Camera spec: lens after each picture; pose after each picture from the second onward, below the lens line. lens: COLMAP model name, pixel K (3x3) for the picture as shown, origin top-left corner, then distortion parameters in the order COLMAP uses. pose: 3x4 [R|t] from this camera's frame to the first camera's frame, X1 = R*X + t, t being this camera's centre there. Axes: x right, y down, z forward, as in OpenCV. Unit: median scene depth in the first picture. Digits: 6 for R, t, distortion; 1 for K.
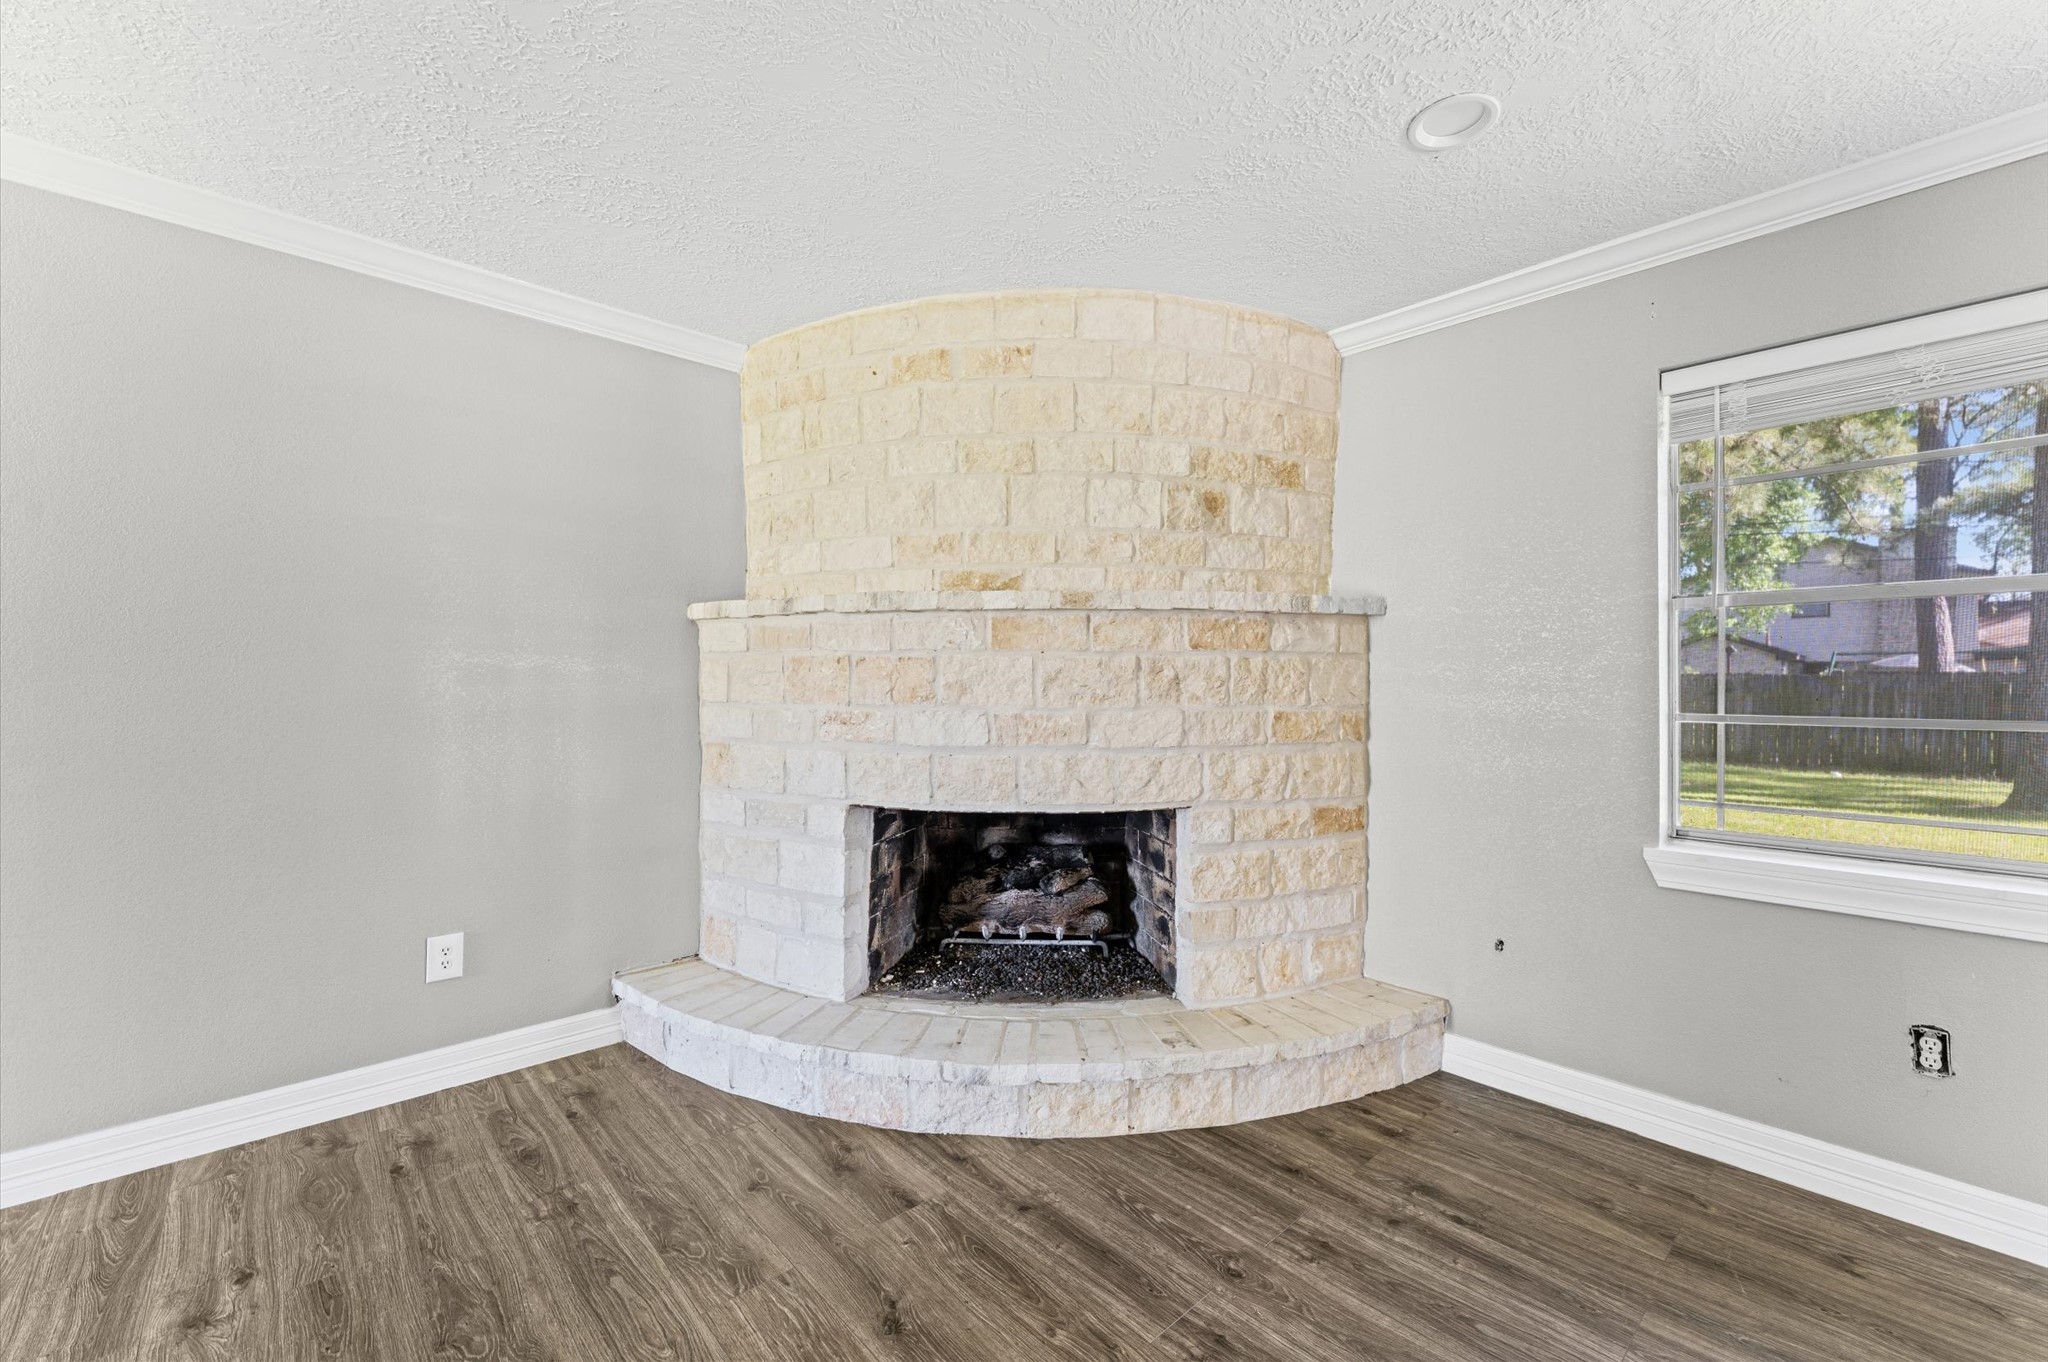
lens RADIAL K [[828.2, 0, 1025.7], [0, 828.2, 674.7], [0, 0, 1]] dist [-0.002521, -0.000092]
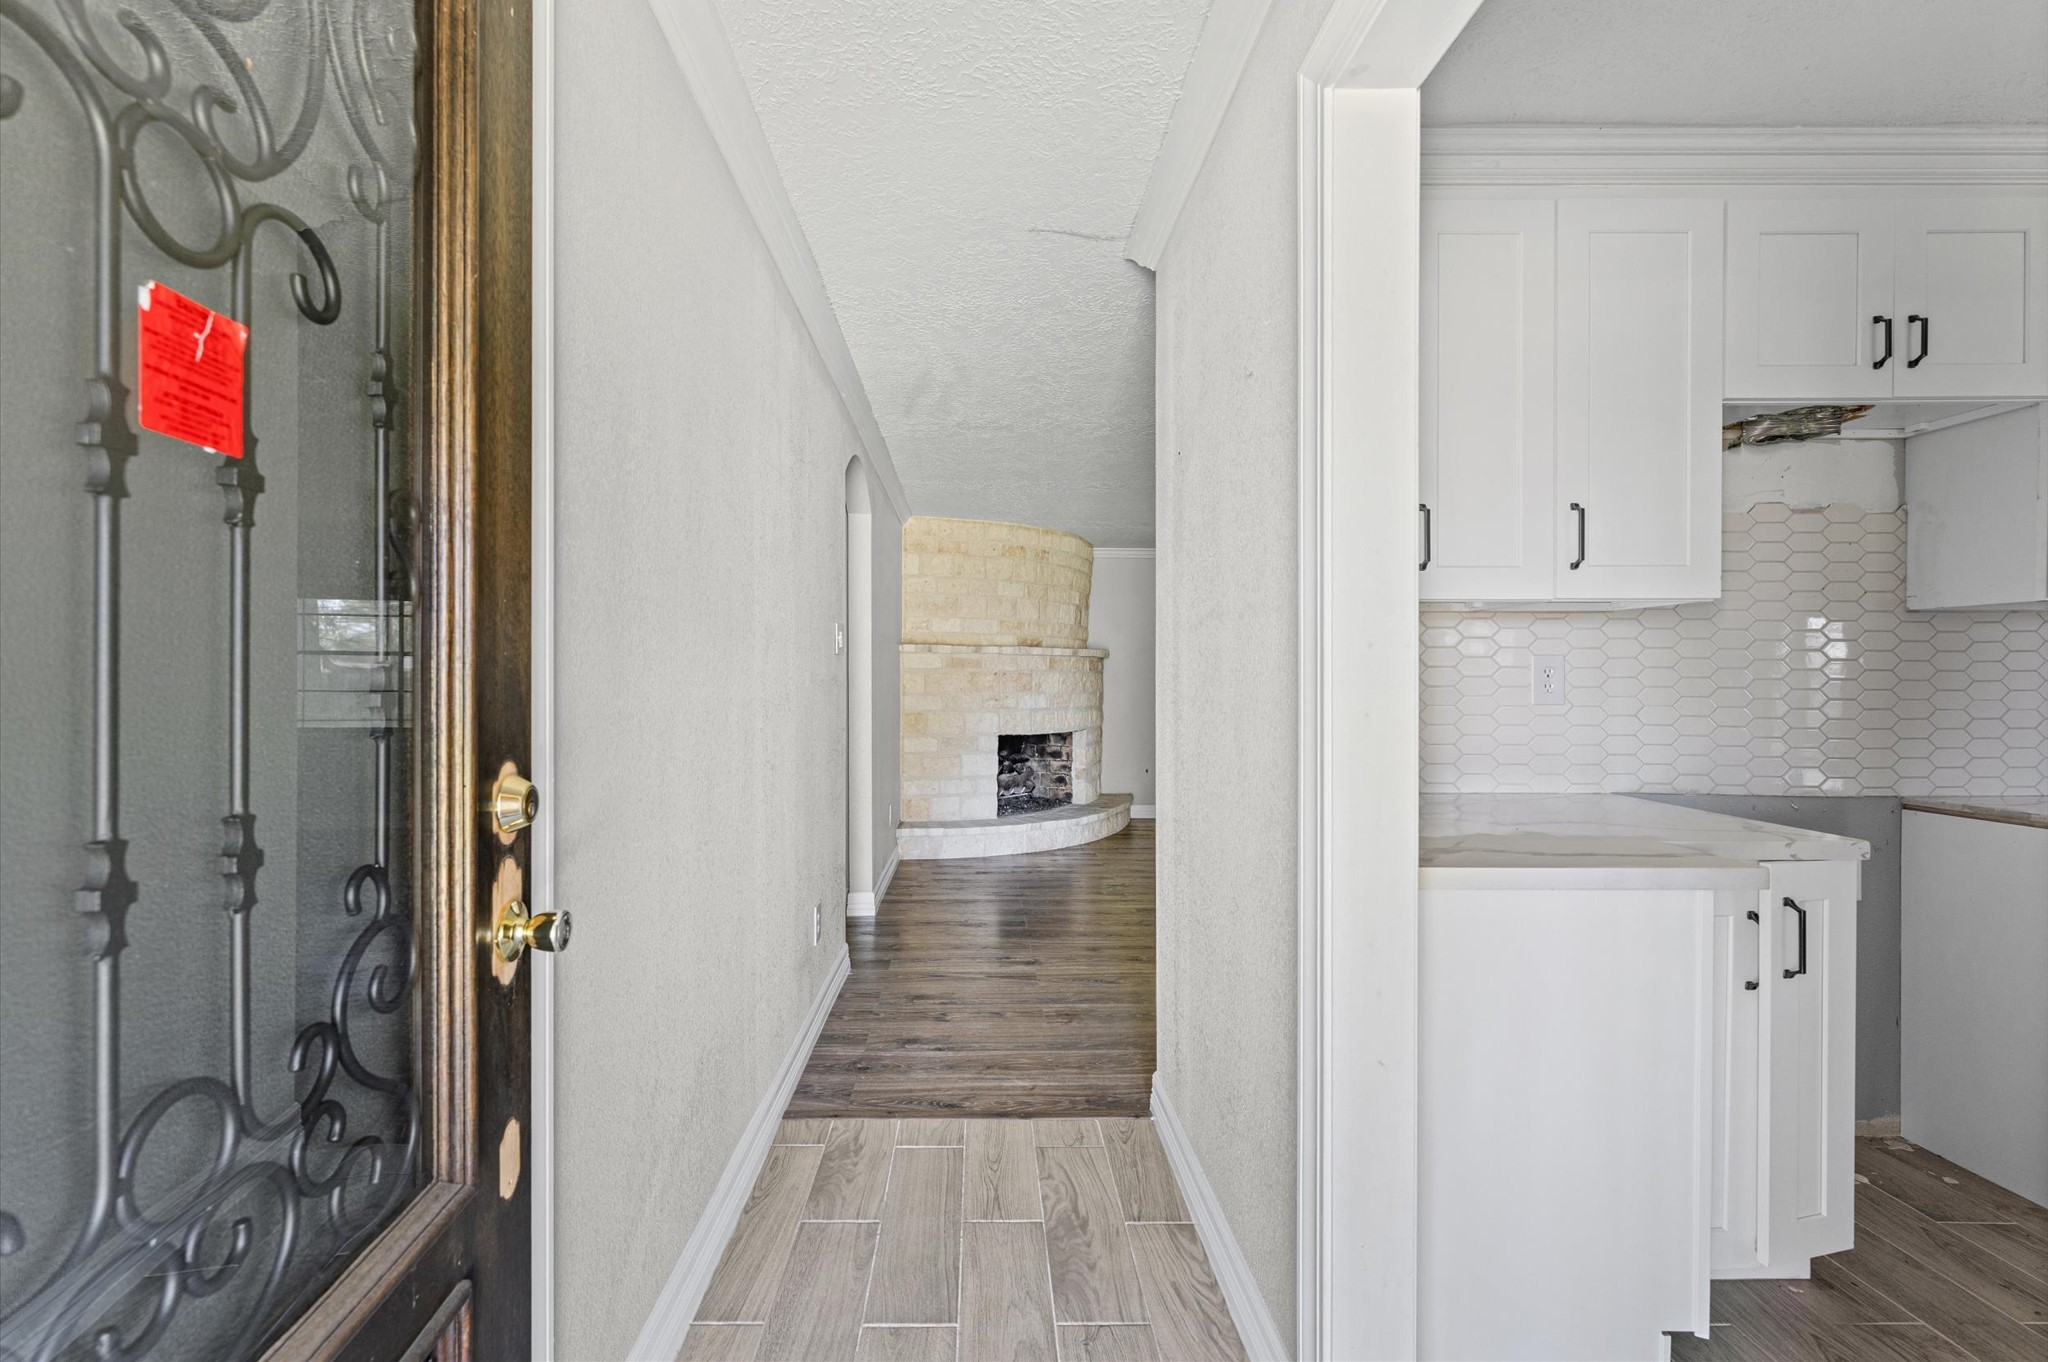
lens RADIAL K [[836.7, 0, 981.3], [0, 836.7, 679.8], [0, 0, 1]] dist [-0.001703, -0.000099]
pose [[0.671649, -0.000531, 0.740869, -1.965434], [-0.003655, 0.999985, 0.004030, -0.009901], [-0.740860, -0.005415, 0.671637, -0.553581]]
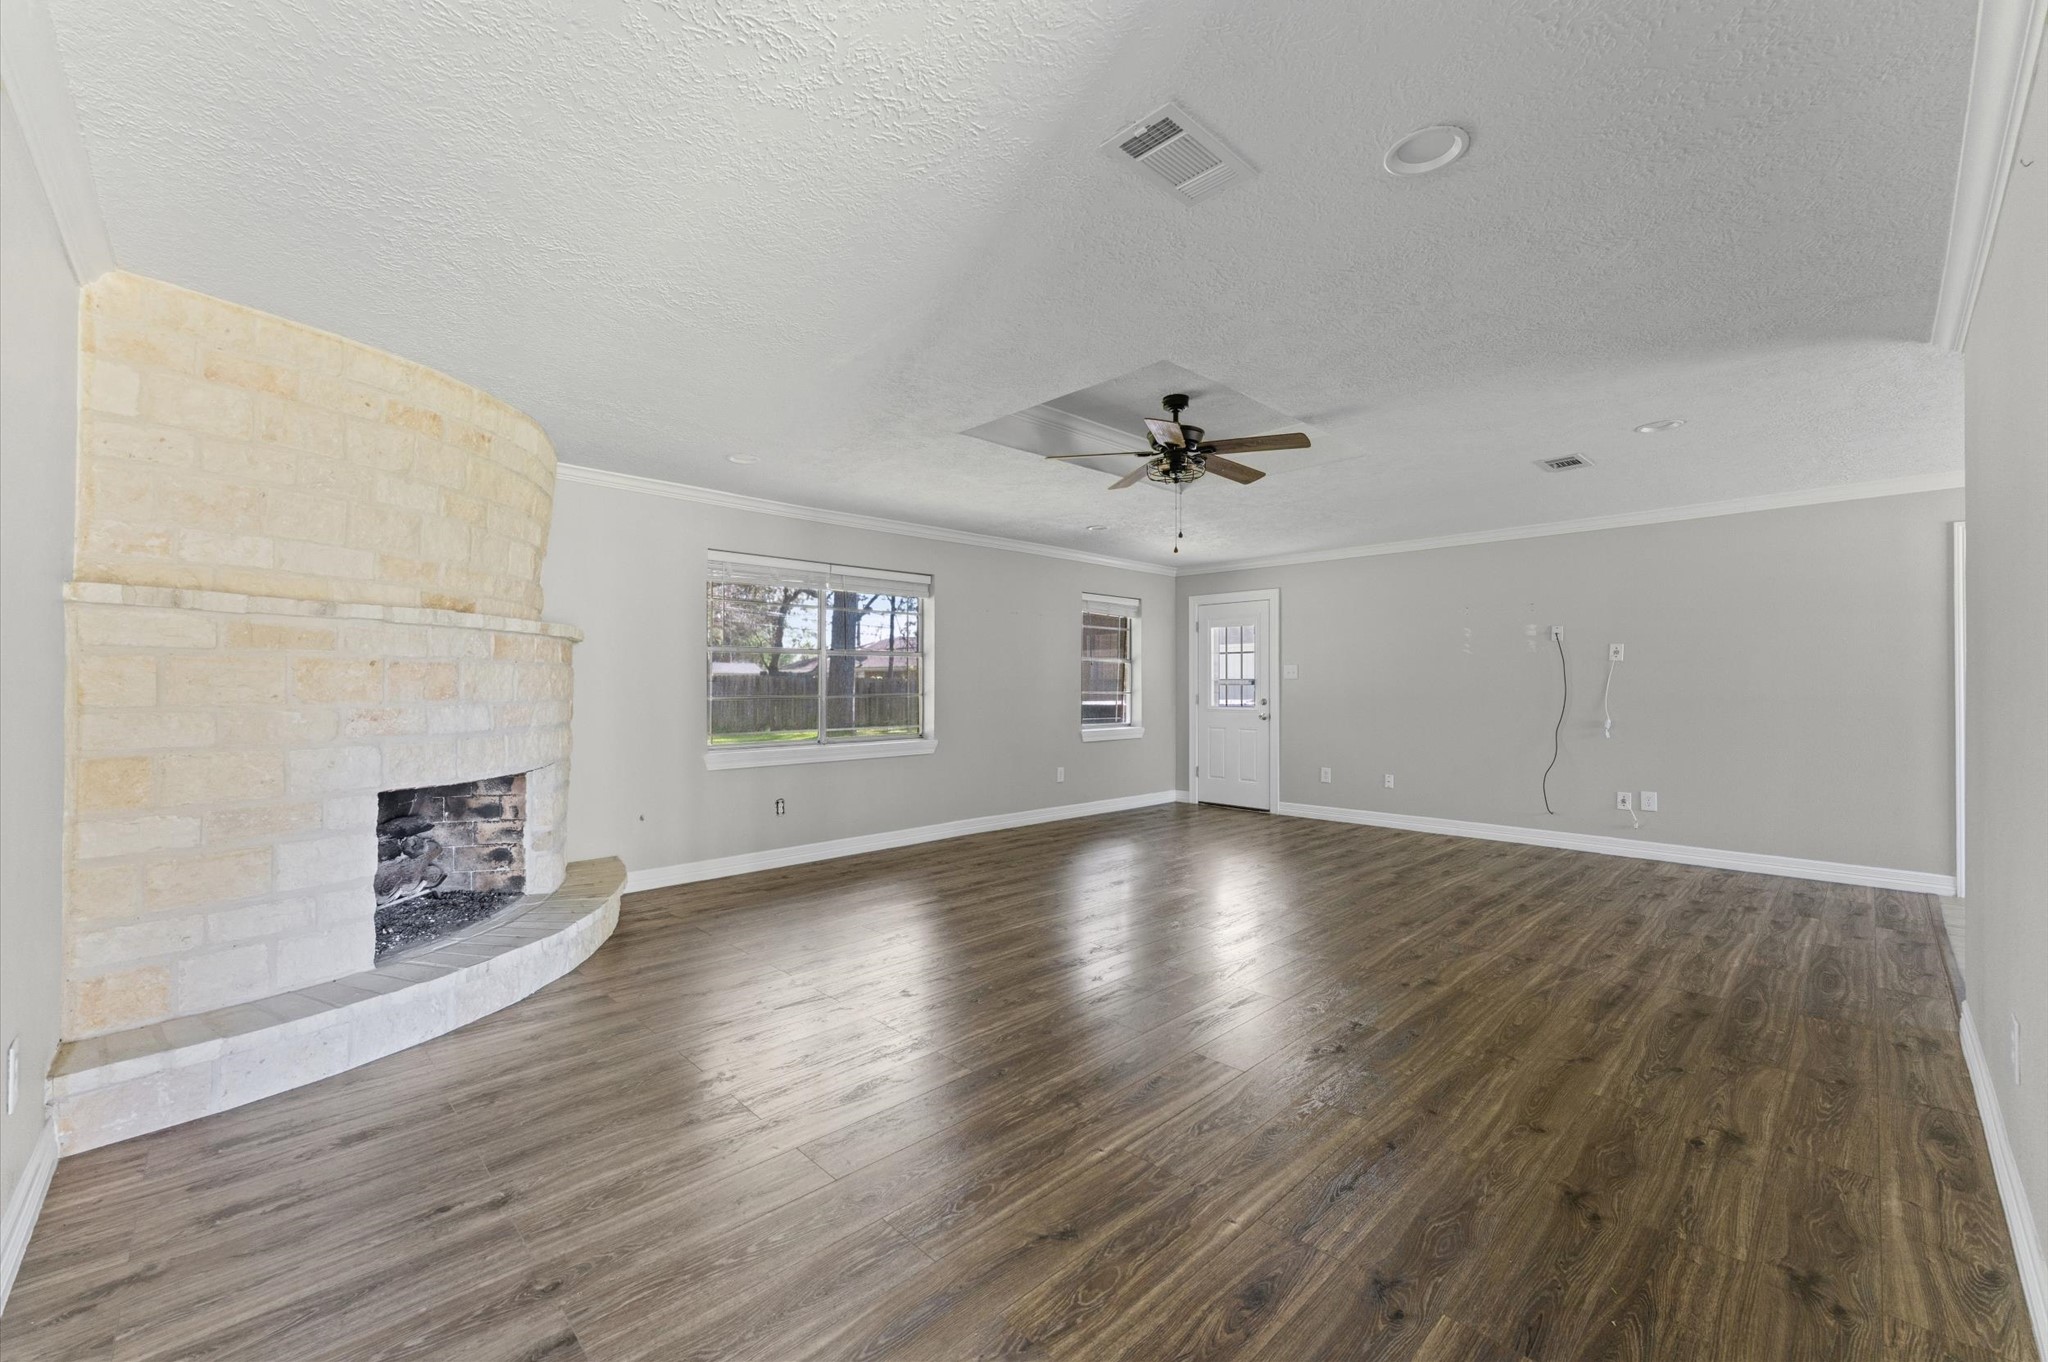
lens RADIAL K [[821.1, 0, 1024.4], [0, 821.1, 677.0], [0, 0, 1]] dist [0.000144, 0.000066]
pose [[-0.028375, 0.005642, 0.999581, -1.322039], [-0.009198, 0.999940, -0.005905, -0.001050], [-0.999555, -0.009362, -0.028321, 0.150815]]
